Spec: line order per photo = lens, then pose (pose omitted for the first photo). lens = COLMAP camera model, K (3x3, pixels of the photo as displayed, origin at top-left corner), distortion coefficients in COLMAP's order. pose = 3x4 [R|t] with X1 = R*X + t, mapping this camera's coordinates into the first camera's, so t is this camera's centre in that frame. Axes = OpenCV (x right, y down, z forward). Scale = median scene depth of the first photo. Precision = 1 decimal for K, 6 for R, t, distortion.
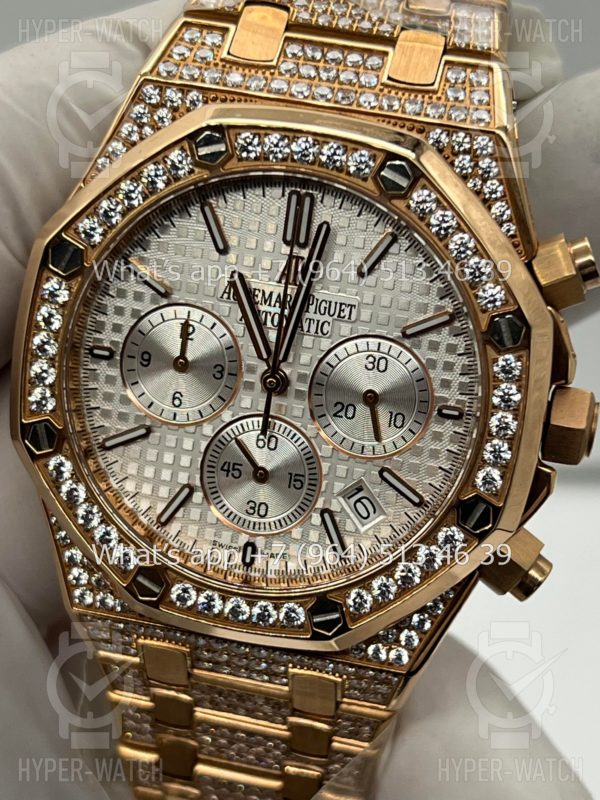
lens RADIAL K [[1819.2, 0, 303.3], [0, 1819.2, 401.2], [0, 0, 1]] dist [0.221870, 0.000000]
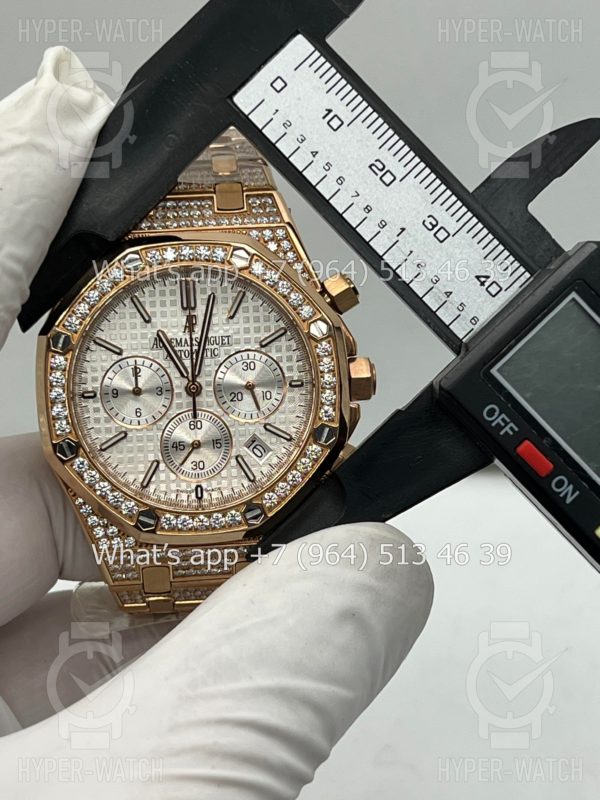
lens RADIAL K [[1819.2, 0, 307.9], [0, 1819.2, 405.3], [0, 0, 1]] dist [0.221870, 0.000000]
pose [[0.955417, -0.203412, 0.214014, -0.284837], [0.229902, 0.967320, -0.106945, 0.214044], [-0.185266, 0.151379, 0.970959, -0.695435]]
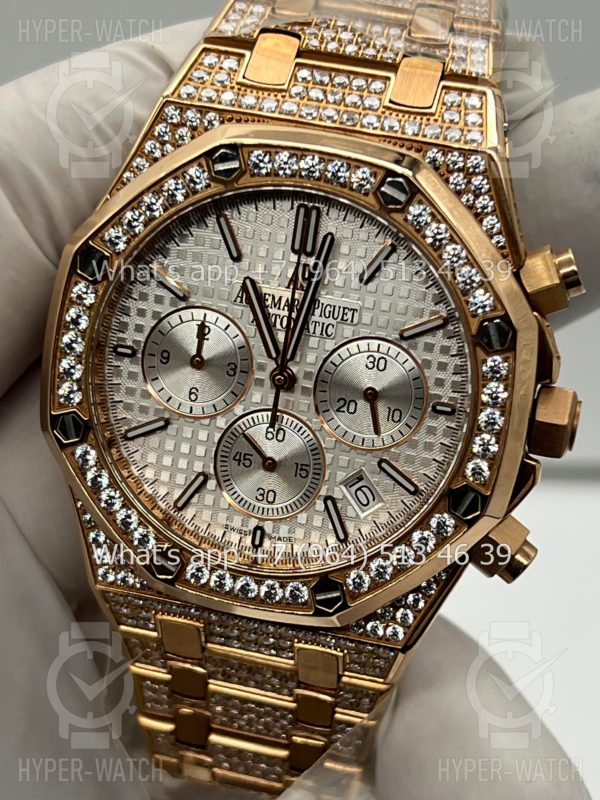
lens RADIAL K [[1819.2, 0, 303.5], [0, 1819.2, 400.4], [0, 0, 1]] dist [0.221870, 0.000000]
pose [[0.999802, 0.009821, -0.017292, 0.015546], [-0.009835, 0.999951, -0.000697, 0.002787], [0.017284, 0.000867, 0.999850, -0.088785]]
